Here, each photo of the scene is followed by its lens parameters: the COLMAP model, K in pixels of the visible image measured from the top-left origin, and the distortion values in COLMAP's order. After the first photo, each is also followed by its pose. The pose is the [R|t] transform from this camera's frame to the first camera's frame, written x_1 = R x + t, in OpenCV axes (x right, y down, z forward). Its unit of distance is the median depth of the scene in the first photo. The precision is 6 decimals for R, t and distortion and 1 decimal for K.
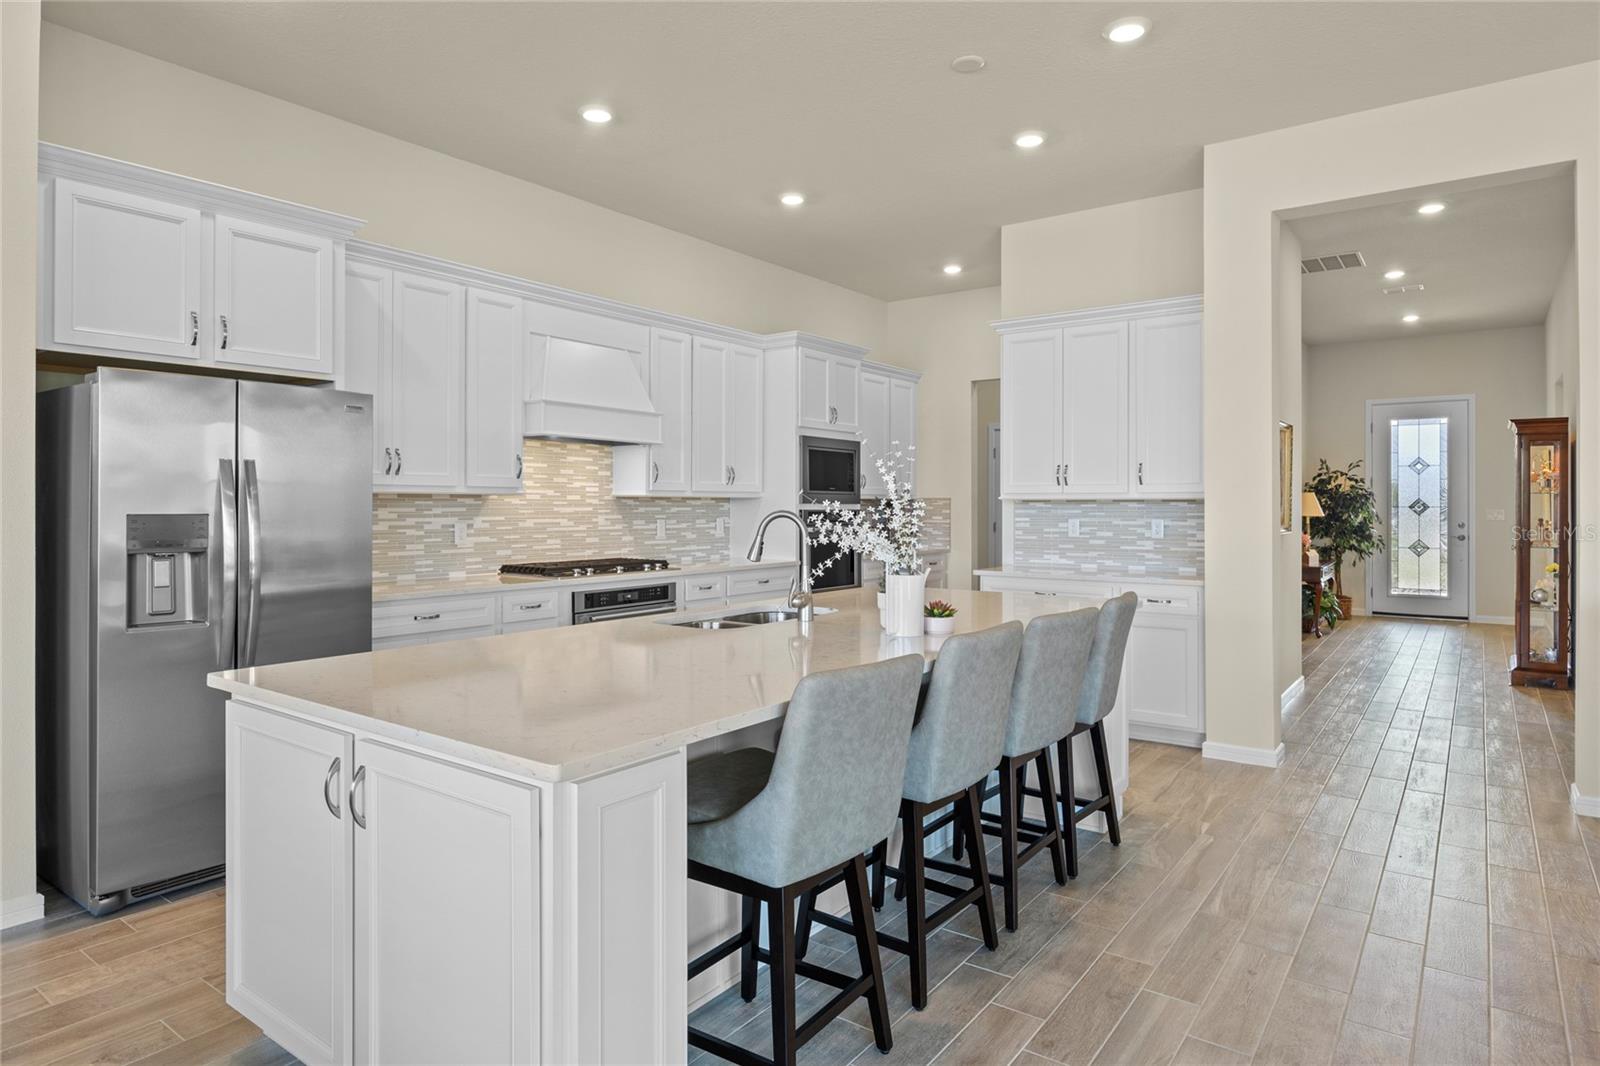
lens RADIAL K [[933.1, 0, 793.3], [0, 933.1, 498.0], [0, 0, 1]] dist [-0.021240, 0.002574]
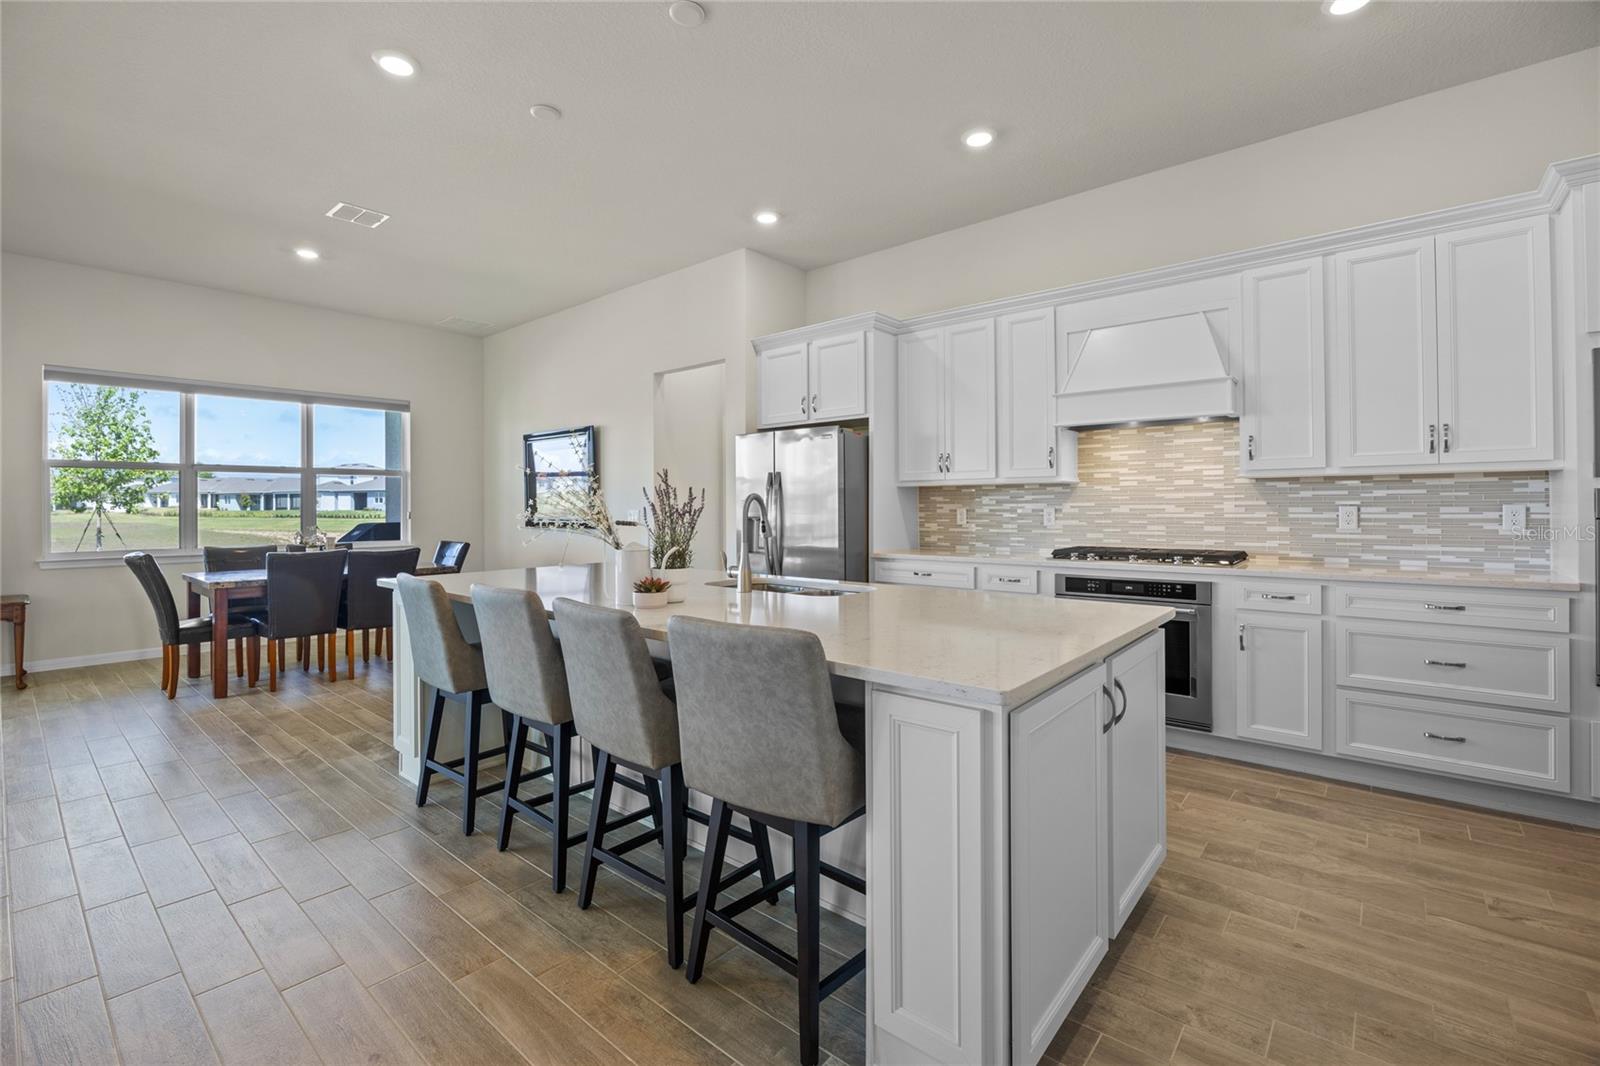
lens RADIAL K [[704.3, 0, 799.6], [0, 704.3, 504.2], [0, 0, 1]] dist [-0.015291, -0.000964]
pose [[-0.073632, -0.003182, -0.997280, 0.520040], [0.014662, 0.999883, -0.004273, 0.019650], [0.997178, -0.014937, -0.073576, 0.690400]]
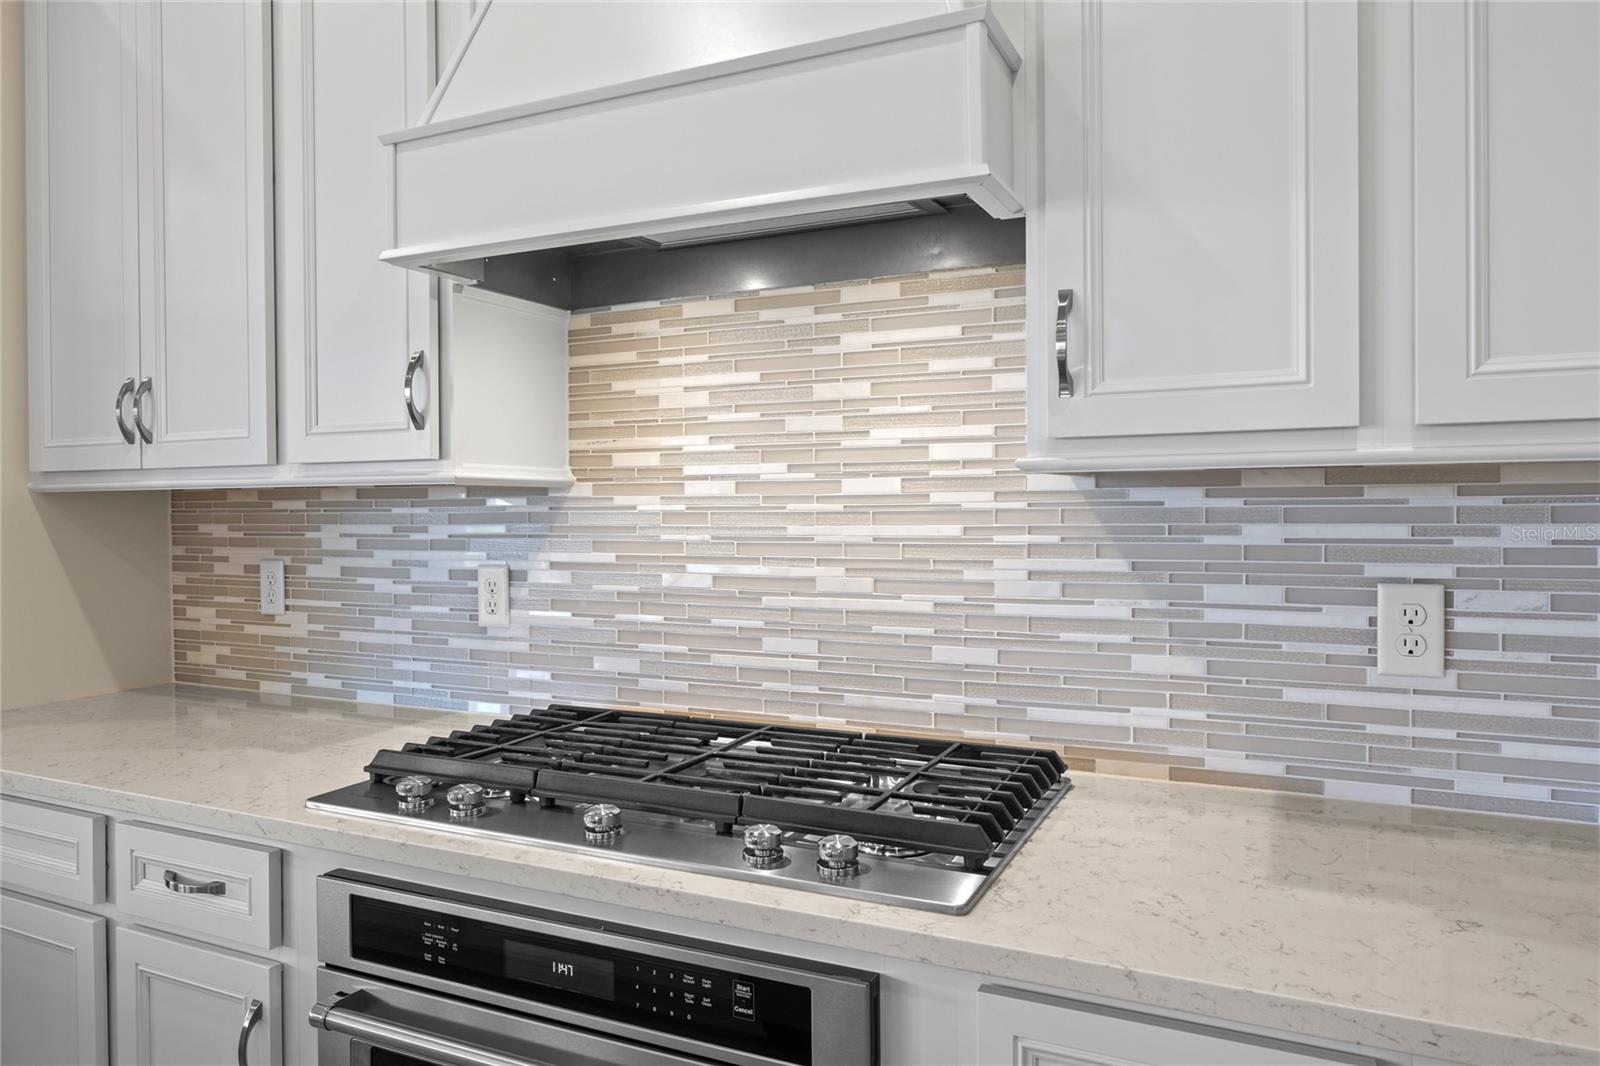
lens RADIAL K [[1051.2, 0, 809.3], [0, 1051.2, 522.8], [0, 0, 1]] dist [0.001256, 0.001446]
pose [[0.191612, 0.010604, -0.981413, 0.055368], [0.014861, 0.999796, 0.013704, 0.005749], [0.981358, -0.017211, 0.191415, 0.962358]]
